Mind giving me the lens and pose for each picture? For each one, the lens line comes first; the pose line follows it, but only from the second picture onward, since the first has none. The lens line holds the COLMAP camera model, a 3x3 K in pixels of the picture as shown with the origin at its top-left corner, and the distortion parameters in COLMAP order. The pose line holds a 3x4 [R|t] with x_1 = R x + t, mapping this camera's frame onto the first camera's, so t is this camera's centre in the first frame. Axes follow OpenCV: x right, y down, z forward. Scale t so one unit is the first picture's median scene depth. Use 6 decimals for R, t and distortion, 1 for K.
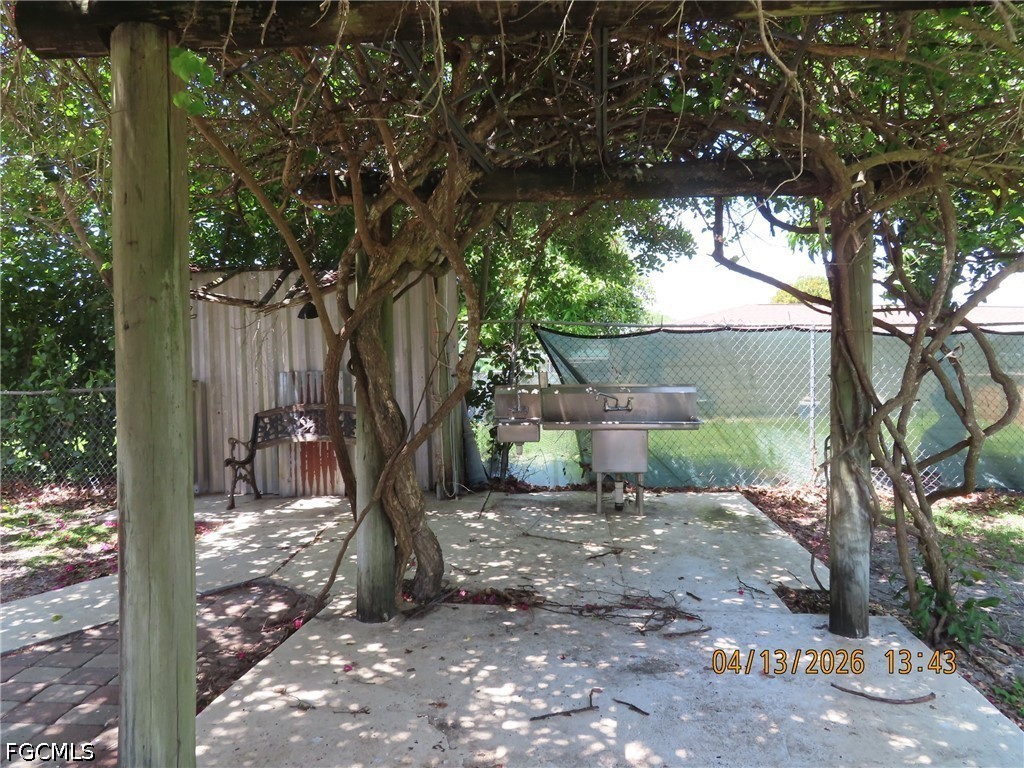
lens RADIAL K [[731.4, 0, 512.0], [0, 731.4, 384.0], [0, 0, 1]] dist [0.003347, 0.000687]
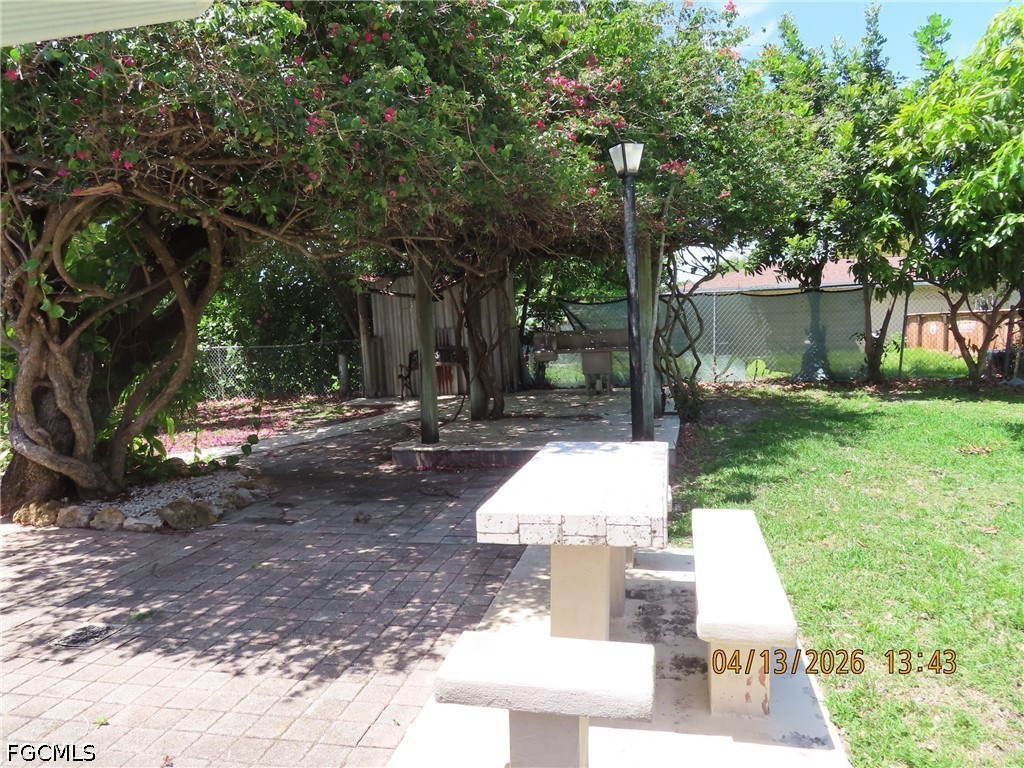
lens RADIAL K [[731.4, 0, 512.0], [0, 731.4, 384.0], [0, 0, 1]] dist [0.003347, 0.000687]
pose [[0.992620, -0.026677, -0.118295, 0.137188], [0.033620, 0.997803, 0.057089, 0.024321], [0.116512, -0.060644, 0.991336, -0.878673]]
